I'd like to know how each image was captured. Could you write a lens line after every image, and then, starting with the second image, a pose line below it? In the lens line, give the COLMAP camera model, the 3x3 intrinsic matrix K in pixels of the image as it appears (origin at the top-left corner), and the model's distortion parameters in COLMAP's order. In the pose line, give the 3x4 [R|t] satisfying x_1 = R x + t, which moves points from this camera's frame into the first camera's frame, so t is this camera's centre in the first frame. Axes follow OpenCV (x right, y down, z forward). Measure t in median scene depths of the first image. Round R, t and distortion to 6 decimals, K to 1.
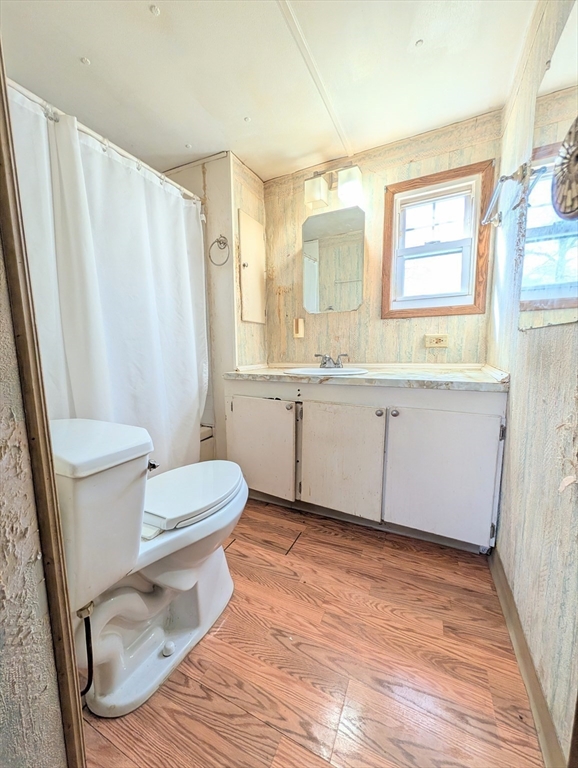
lens RADIAL K [[294.8, 0, 284.0], [0, 294.8, 386.2], [0, 0, 1]] dist [0.001646, -0.000184]
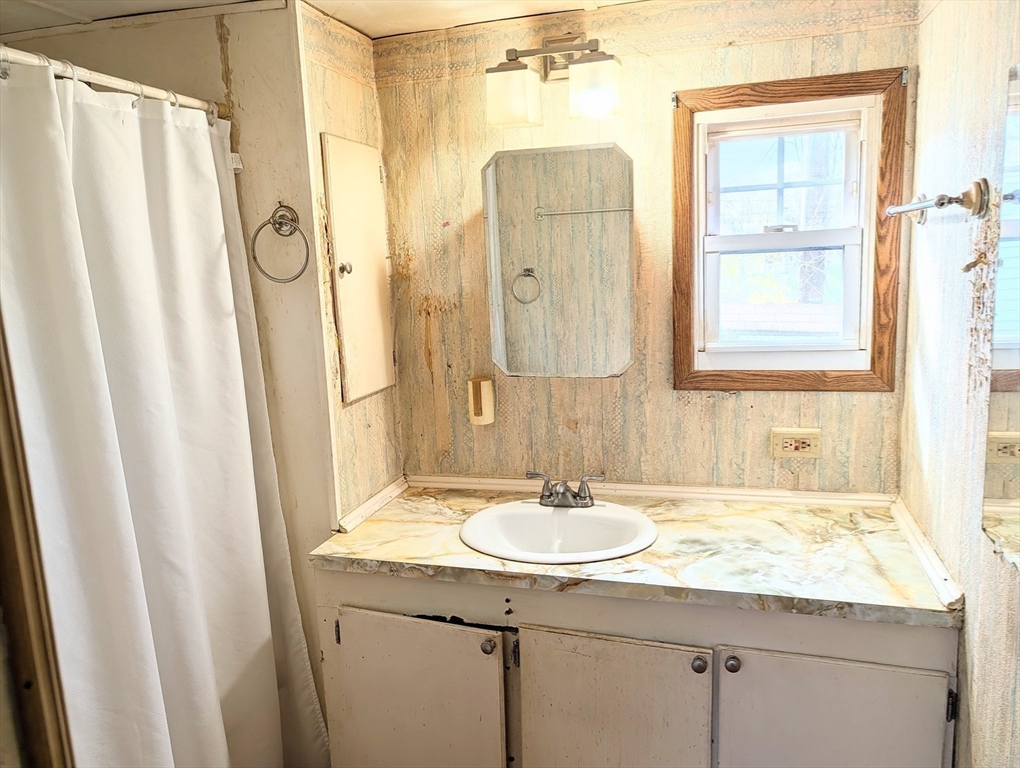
lens RADIAL K [[732.8, 0, 518.3], [0, 732.8, 381.4], [0, 0, 1]] dist [0.024957, -0.014597]
pose [[0.982616, -0.058442, 0.176211, -0.092961], [0.051885, 0.997786, 0.041596, -0.311775], [-0.178252, -0.031730, 0.983473, -0.029824]]
